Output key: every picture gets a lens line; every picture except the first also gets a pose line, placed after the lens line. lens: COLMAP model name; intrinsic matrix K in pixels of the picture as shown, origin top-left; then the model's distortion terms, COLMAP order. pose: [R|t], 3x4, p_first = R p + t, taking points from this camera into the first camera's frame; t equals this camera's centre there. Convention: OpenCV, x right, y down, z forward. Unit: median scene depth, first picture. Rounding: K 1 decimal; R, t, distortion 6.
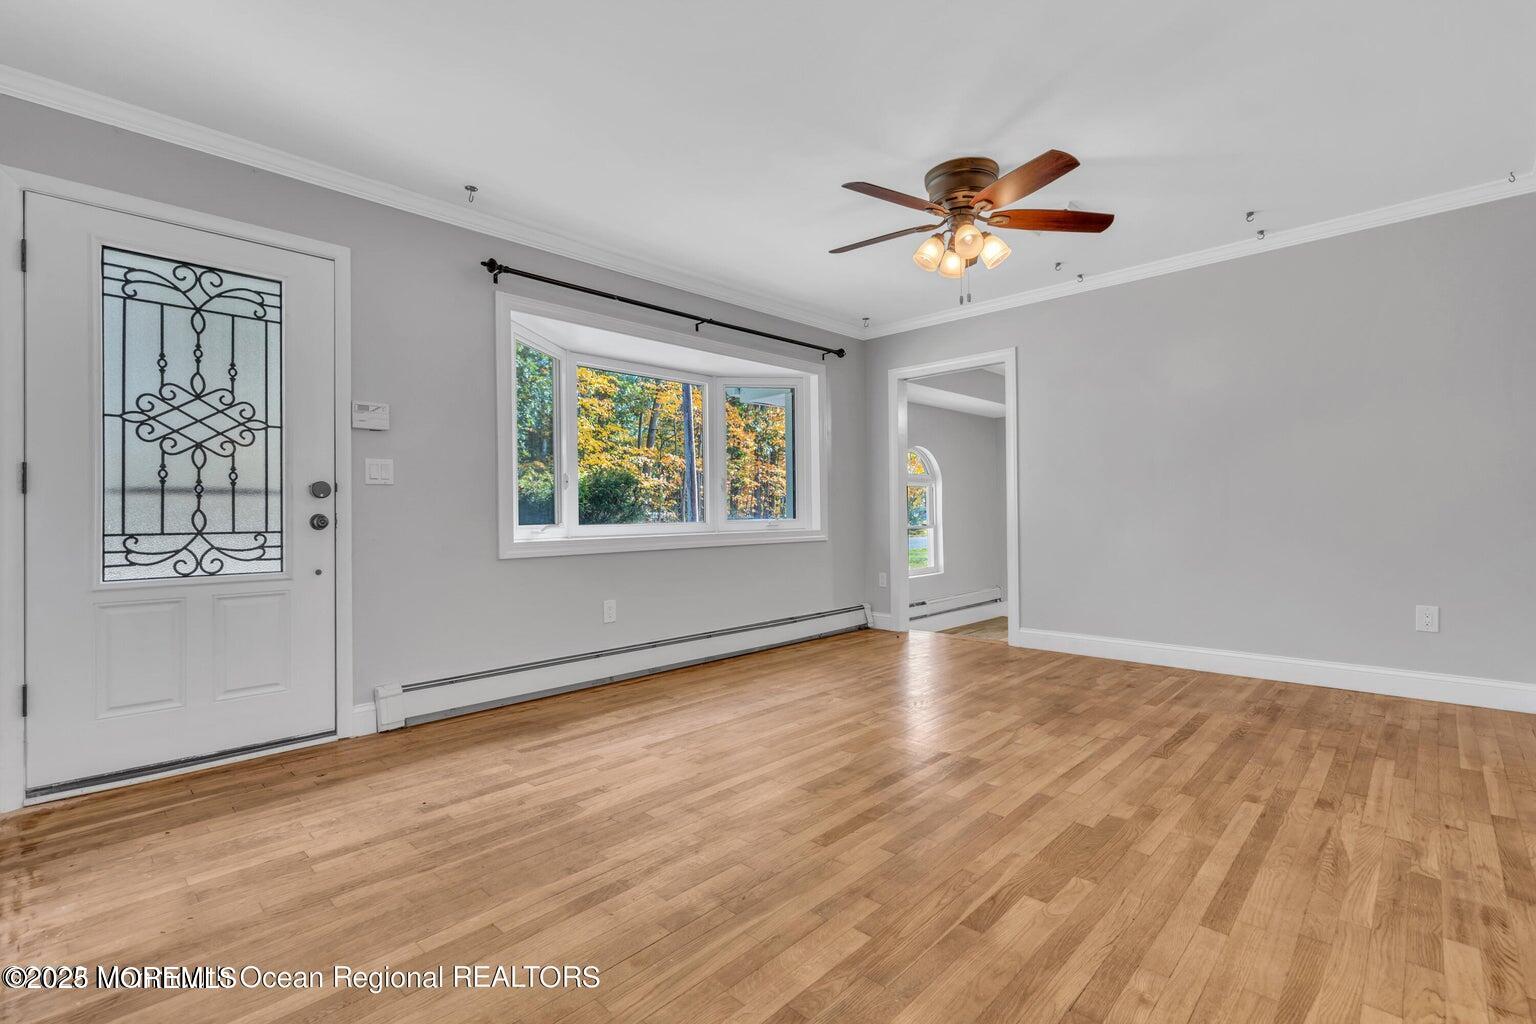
lens RADIAL K [[696.3, 0, 768.0], [0, 696.3, 512.0], [0, 0, 1]] dist [0.000213, 0.000191]
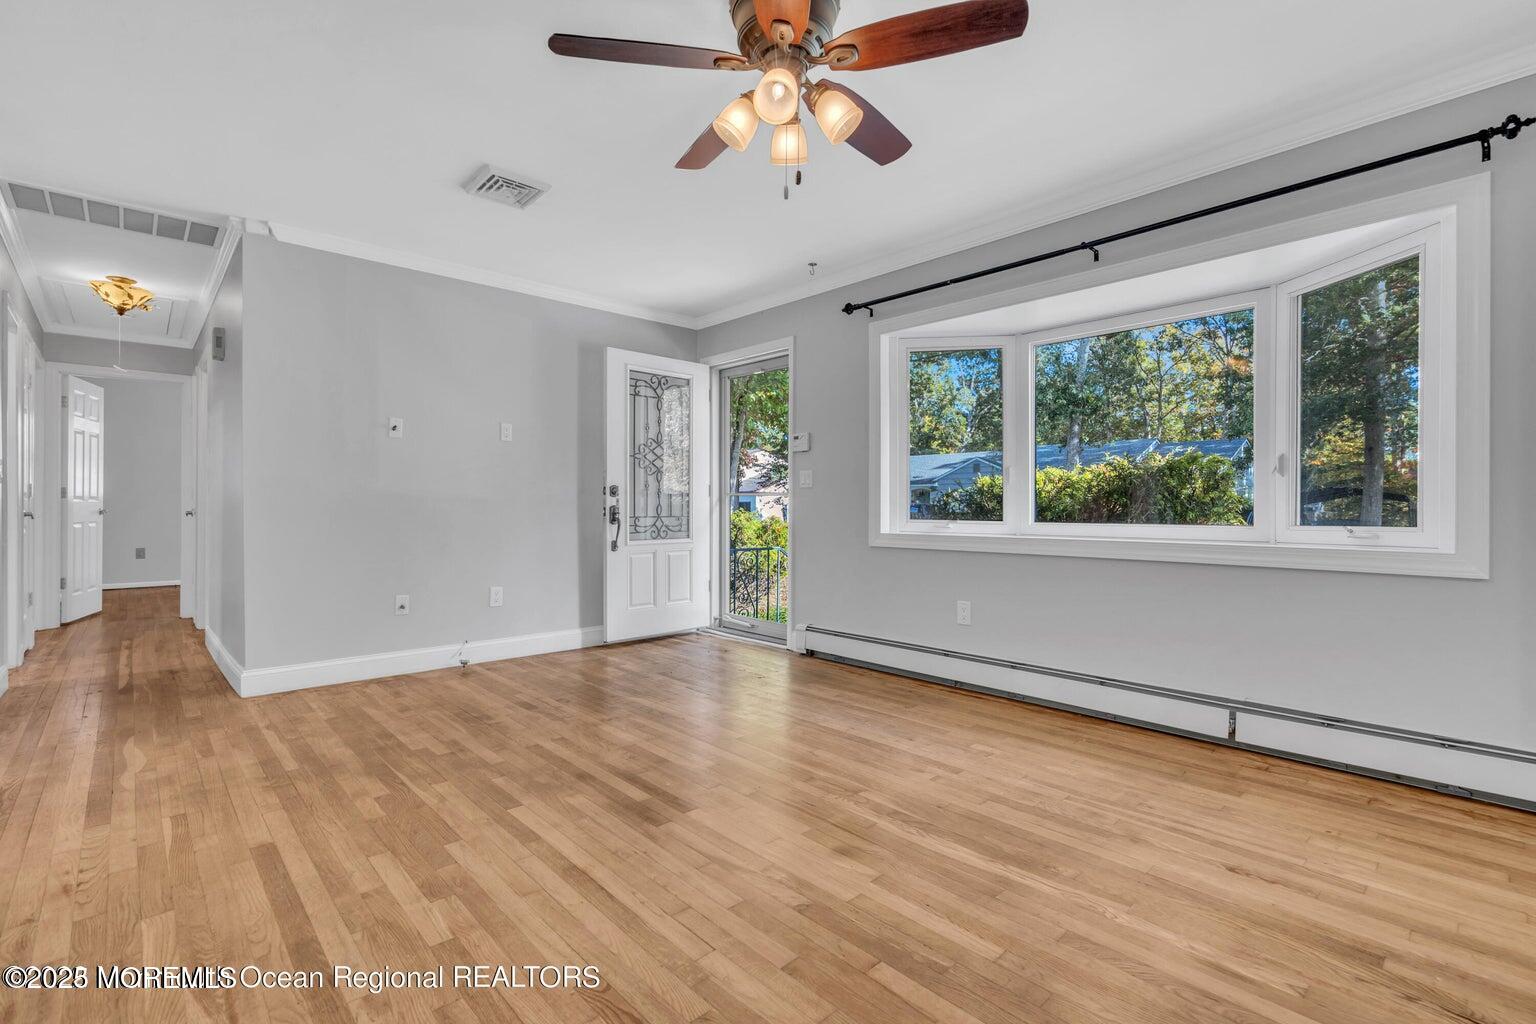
lens RADIAL K [[696.3, 0, 768.0], [0, 696.3, 512.0], [0, 0, 1]] dist [0.000213, 0.000191]
pose [[-0.059294, 0.016417, -0.998106, 1.071709], [-0.002139, 0.999860, 0.016573, -0.014165], [0.998238, 0.003118, -0.059250, 1.162078]]
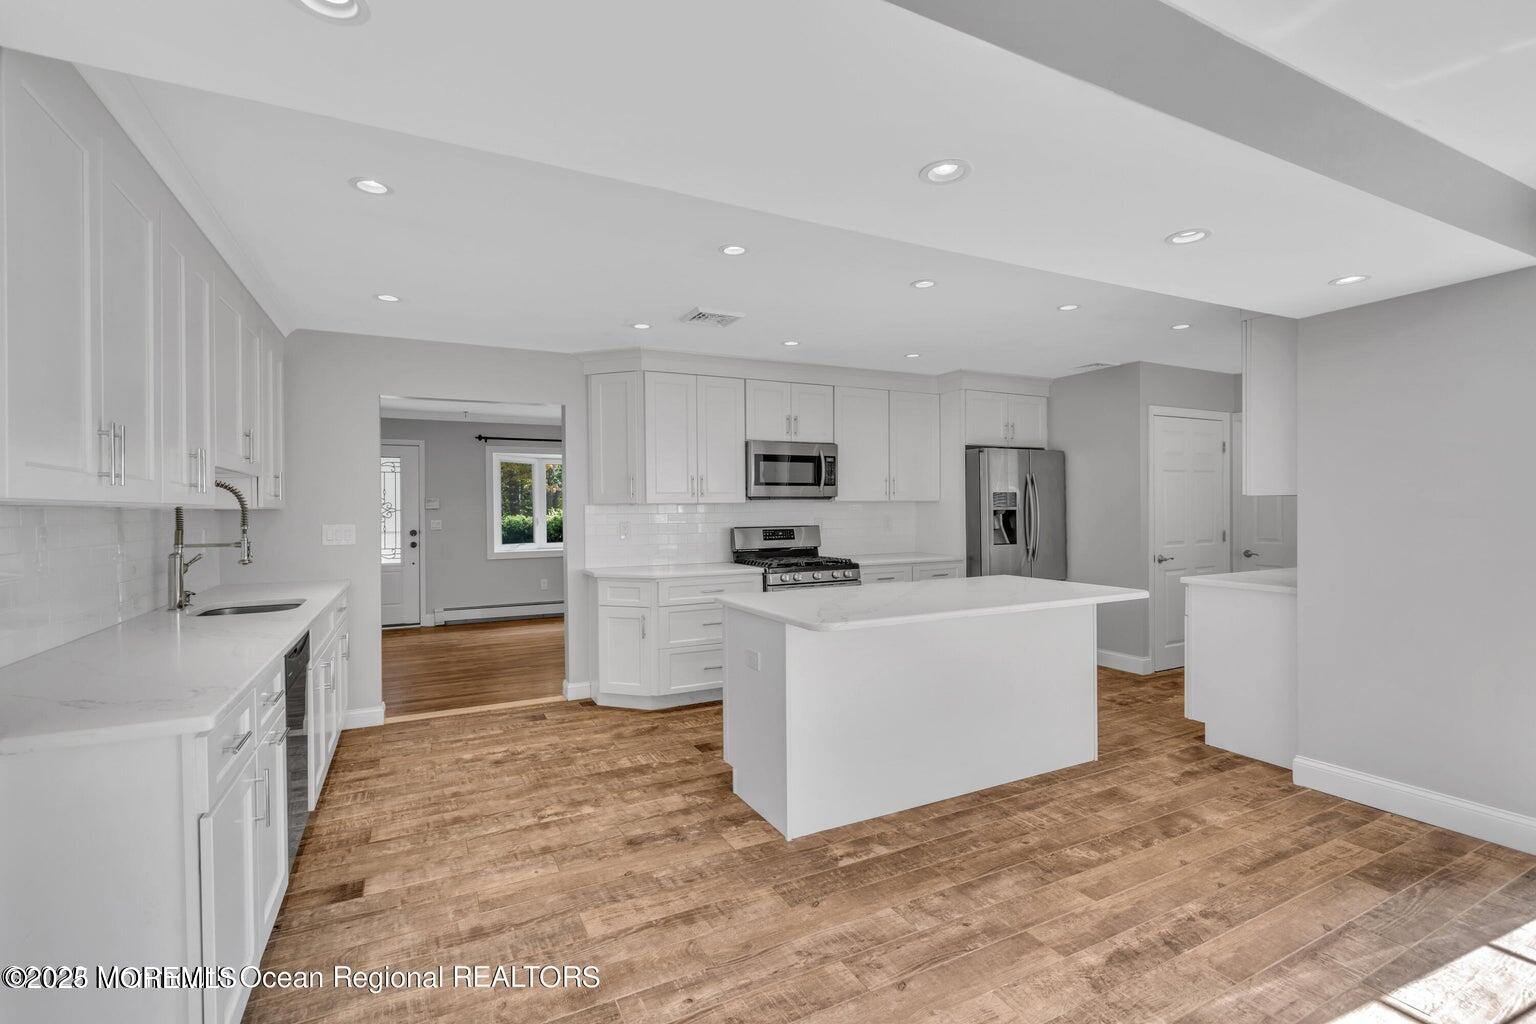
lens RADIAL K [[696.3, 0, 768.0], [0, 696.3, 512.0], [0, 0, 1]] dist [0.000213, 0.000191]
pose [[0.945365, 0.000805, -0.326012, 1.663338], [0.002273, 0.999956, 0.009060, -0.145538], [0.326005, -0.009306, 0.945322, -1.191847]]
